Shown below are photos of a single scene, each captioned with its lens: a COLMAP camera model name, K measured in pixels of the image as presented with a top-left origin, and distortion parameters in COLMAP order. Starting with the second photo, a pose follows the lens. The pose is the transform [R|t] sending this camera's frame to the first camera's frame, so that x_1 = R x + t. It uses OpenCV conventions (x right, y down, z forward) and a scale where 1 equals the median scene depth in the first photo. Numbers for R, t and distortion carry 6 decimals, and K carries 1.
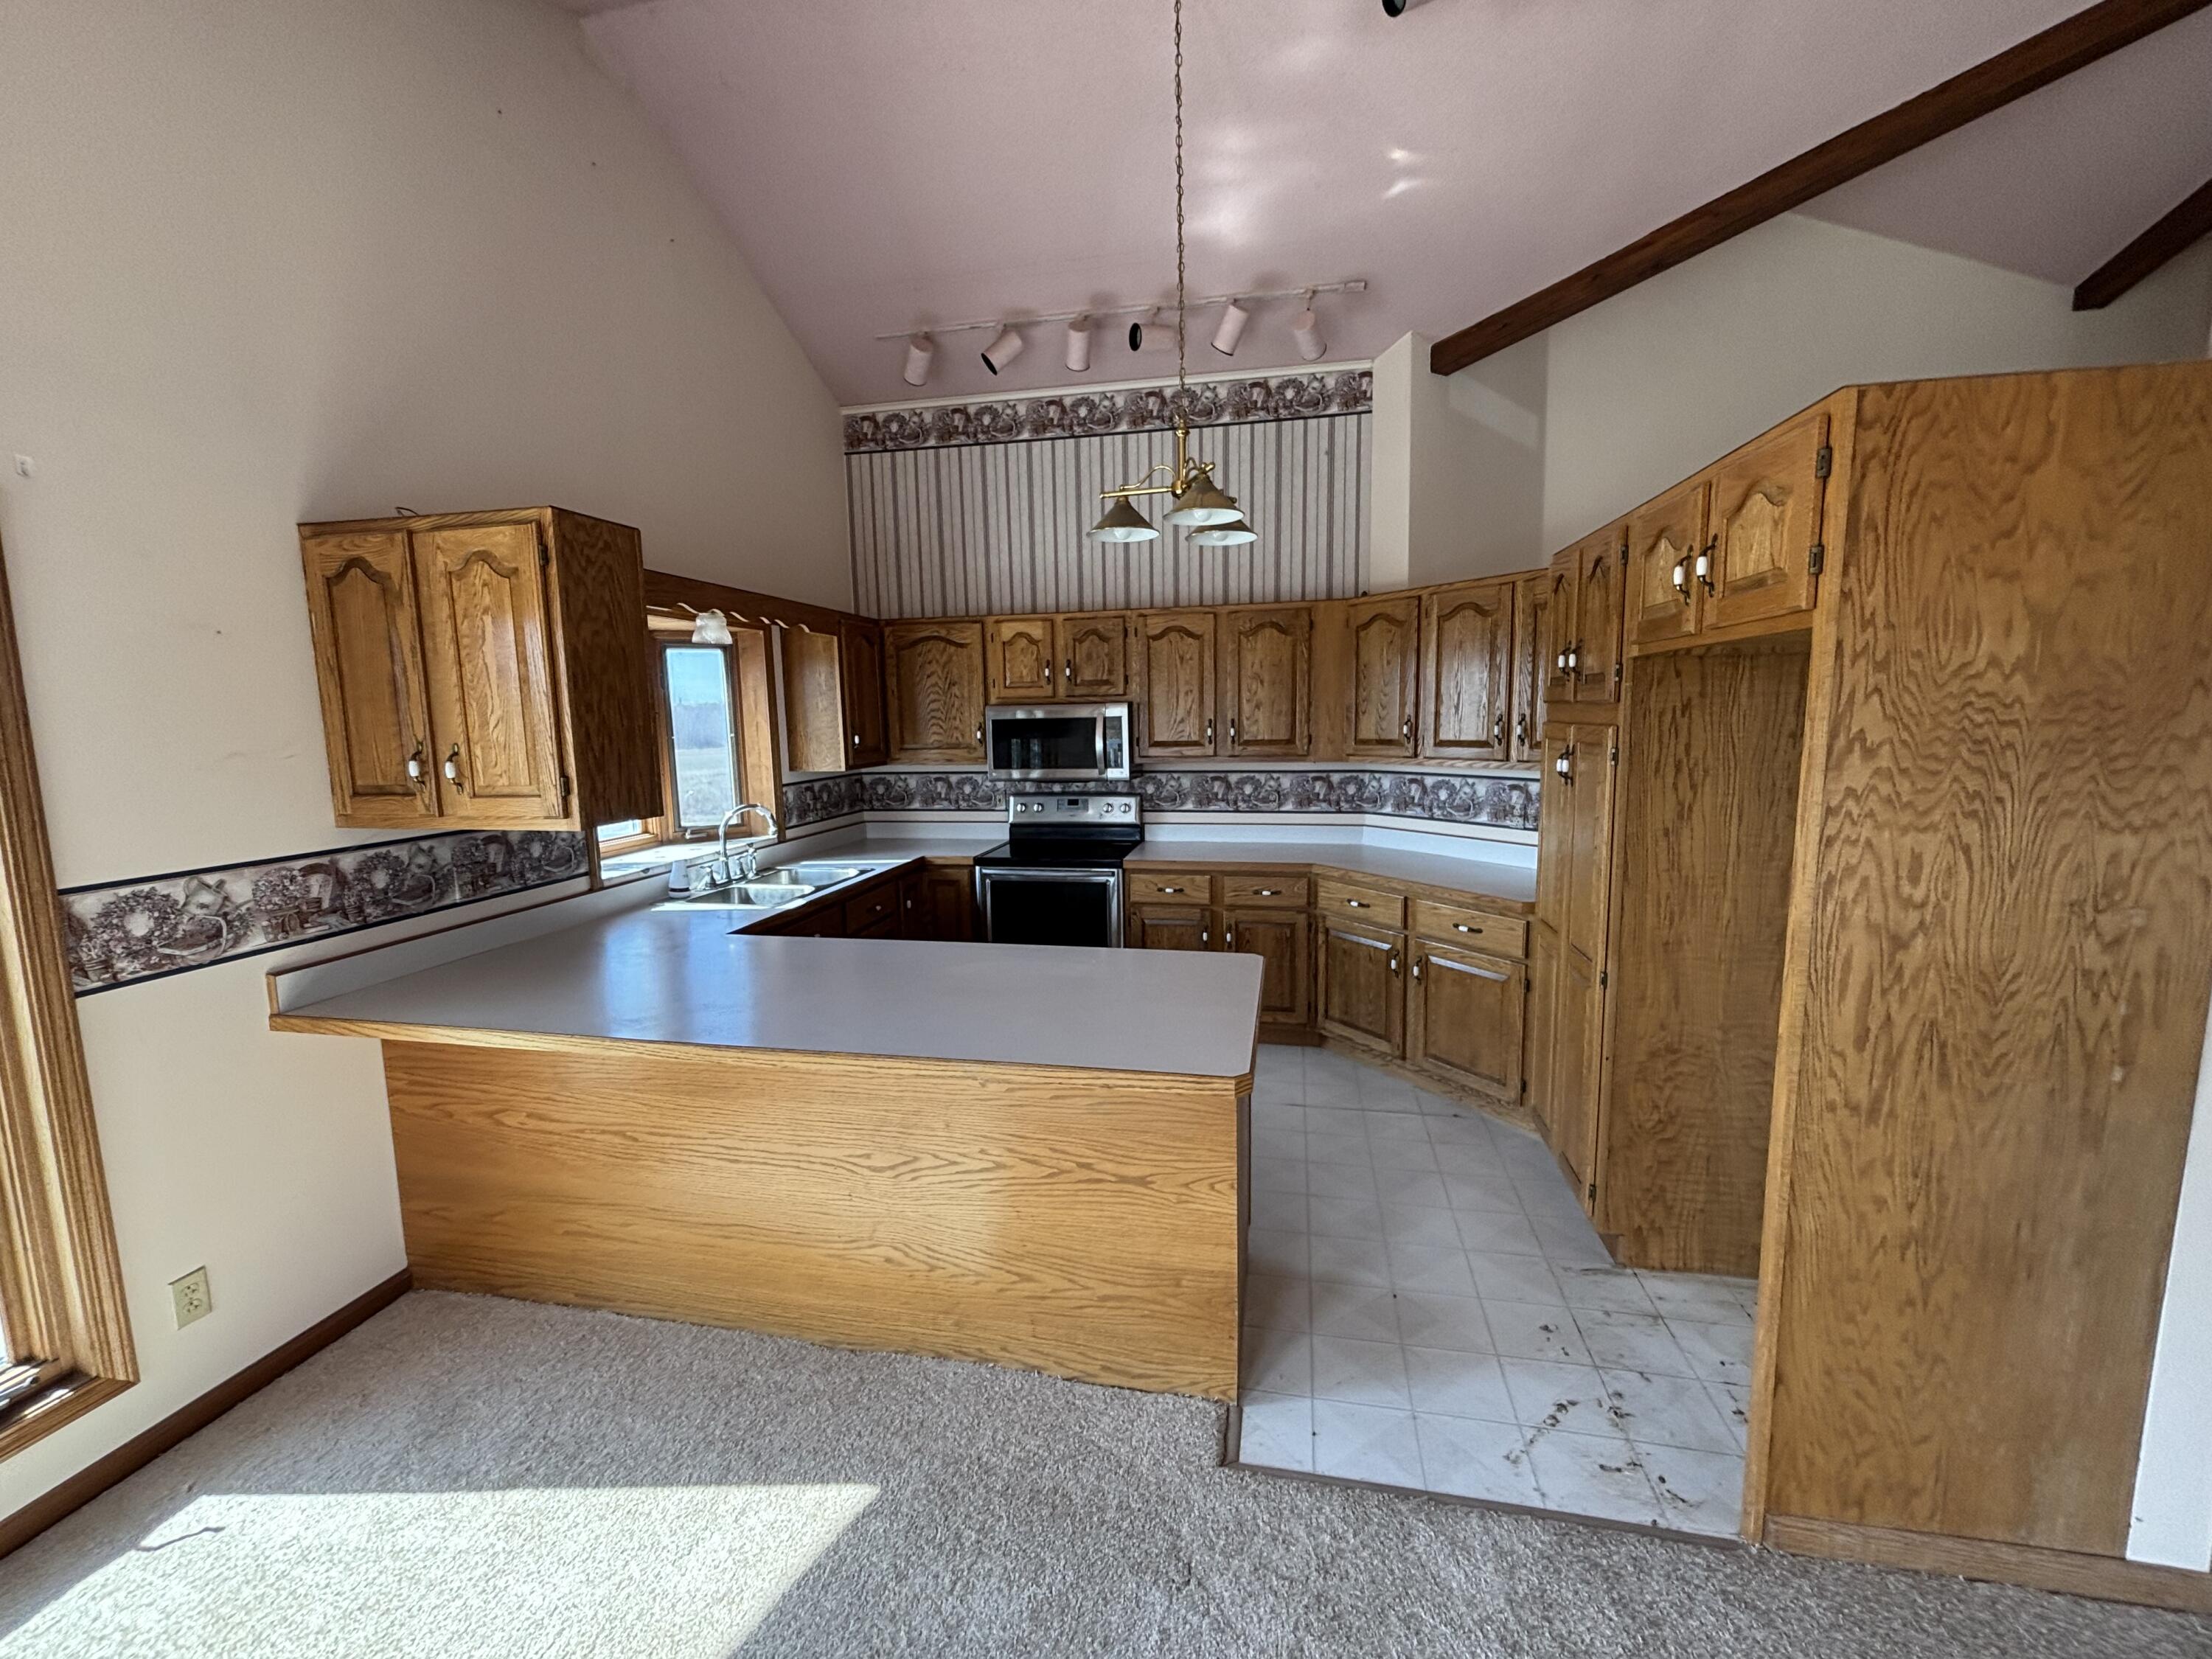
lens RADIAL K [[892.1, 0, 1106.0], [0, 892.1, 829.5], [0, 0, 1]] dist [0.007240, -0.000553]
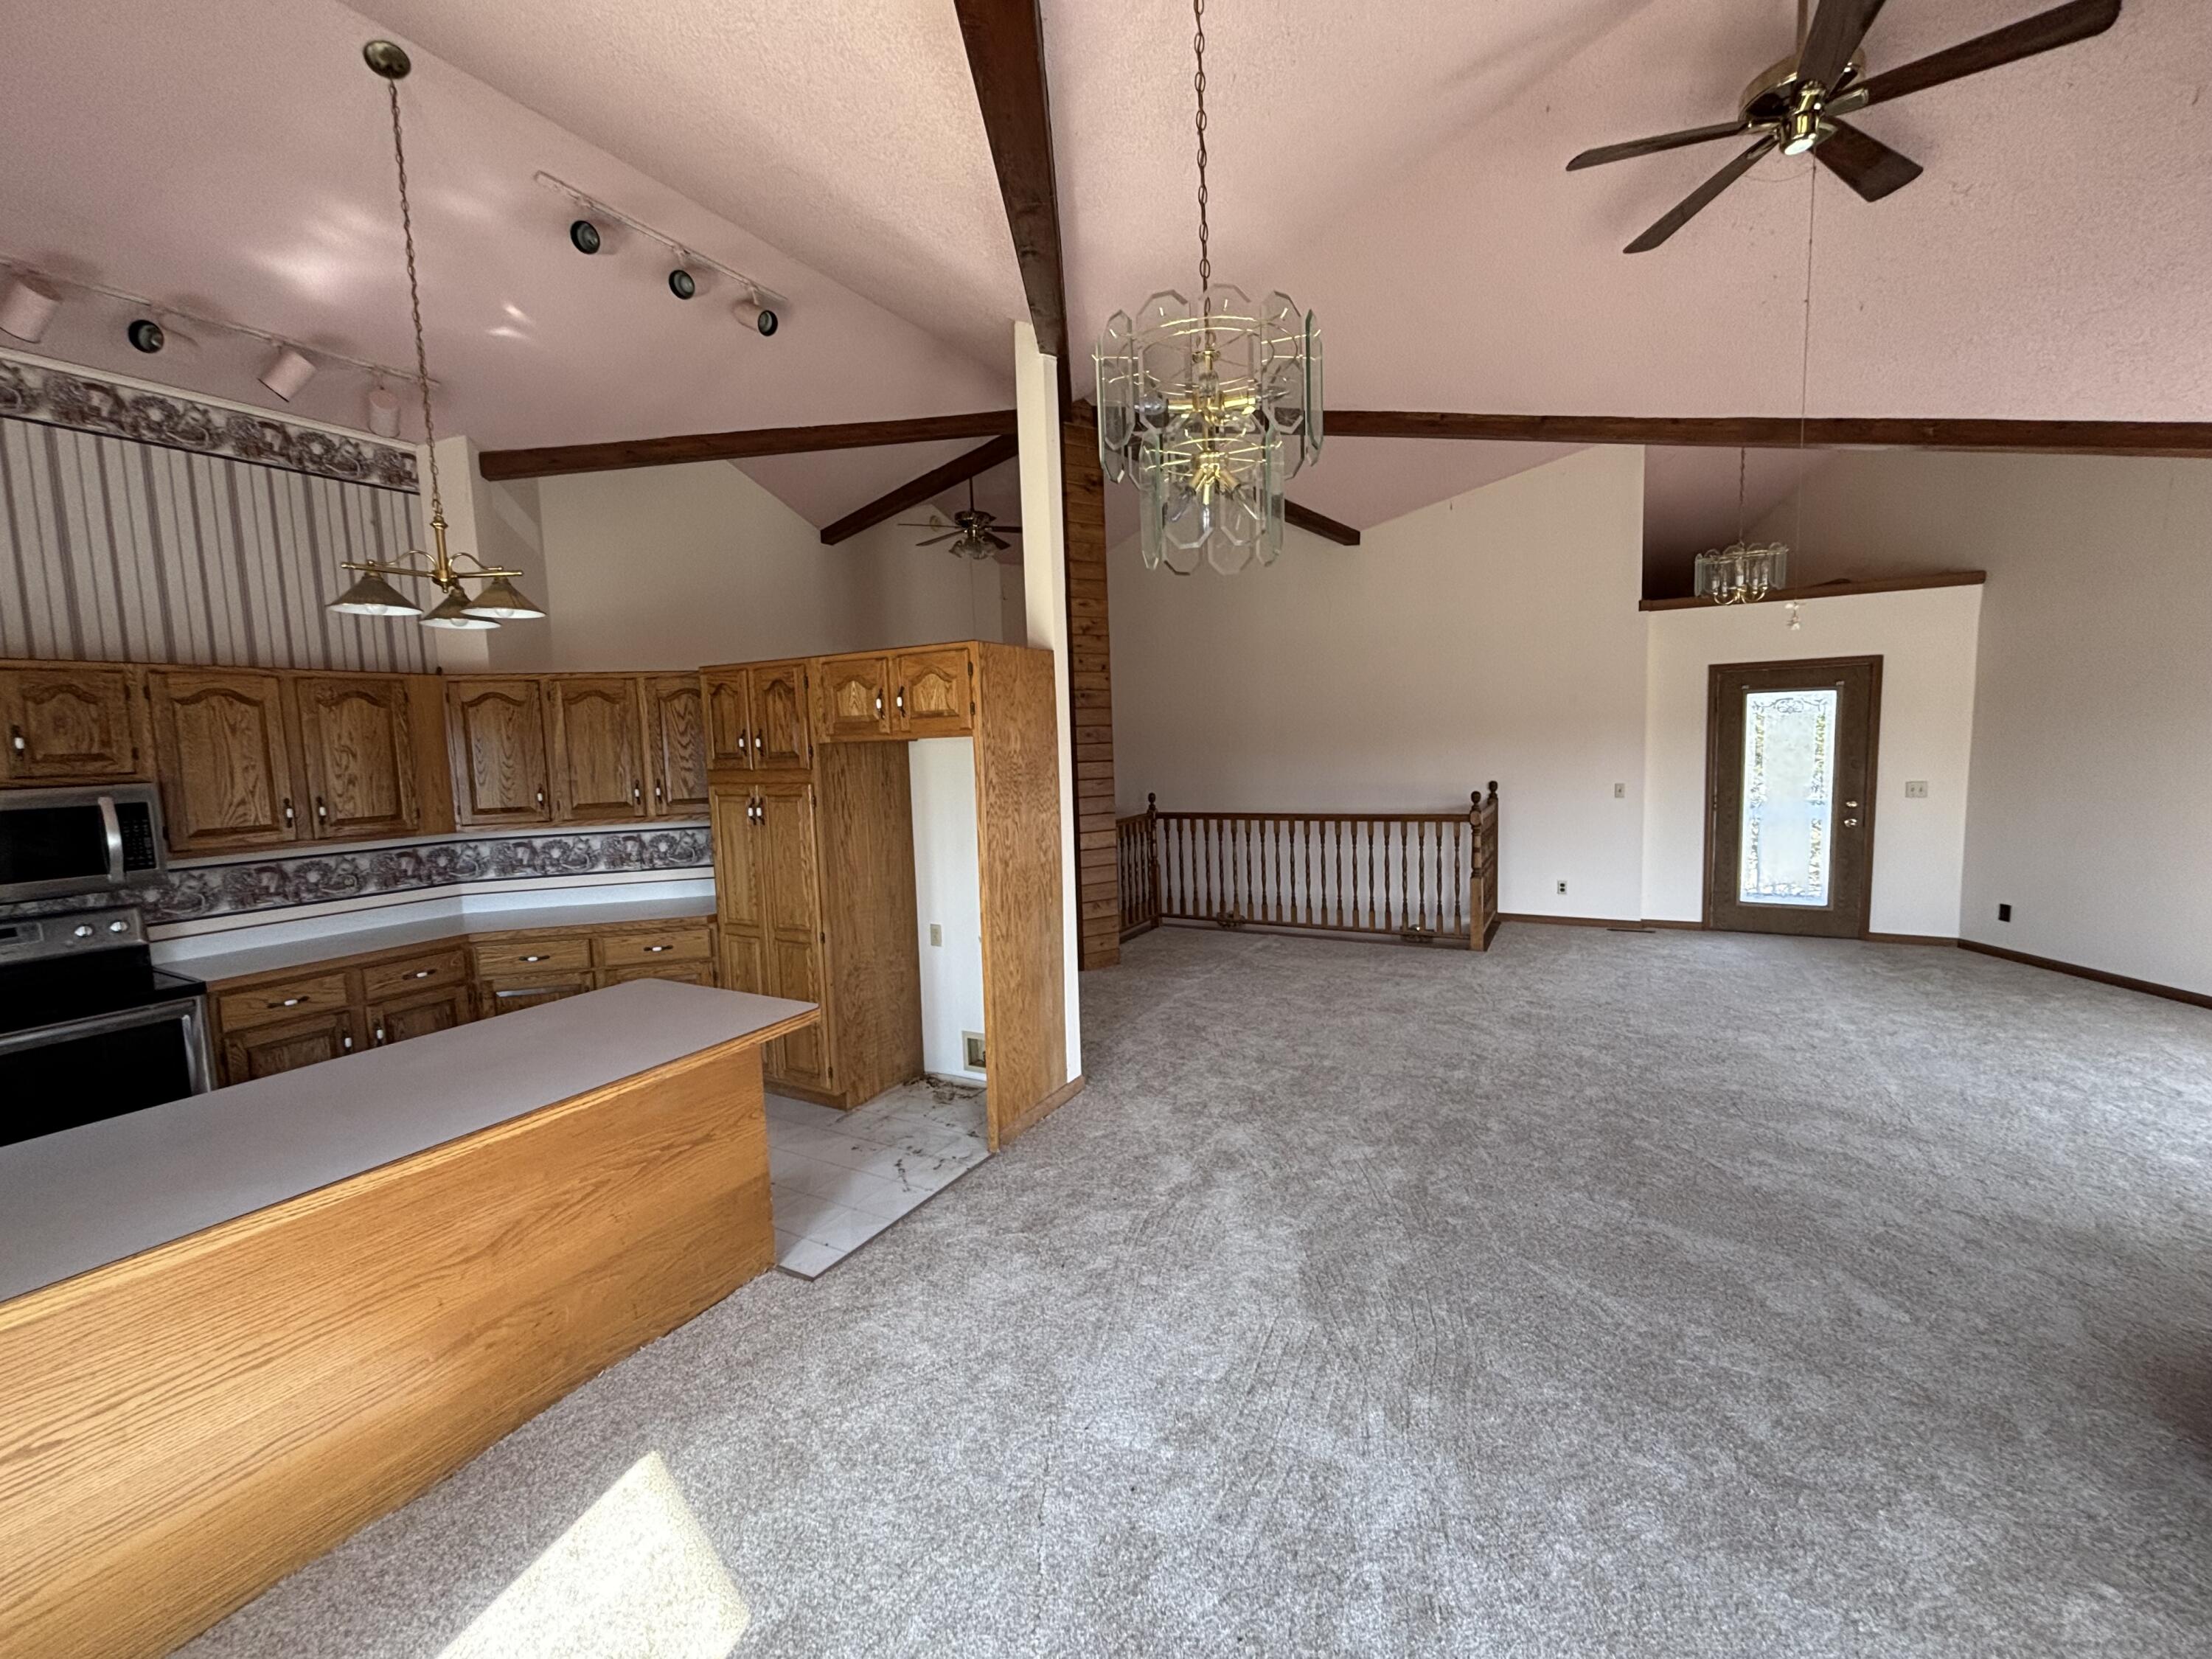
lens RADIAL K [[892.1, 0, 1106.0], [0, 892.1, 829.5], [0, 0, 1]] dist [0.007240, -0.000553]
pose [[0.302593, -0.087792, 0.949068, -0.485801], [0.153183, 0.987284, 0.042488, -0.010297], [-0.940730, 0.132524, 0.312193, -0.012044]]
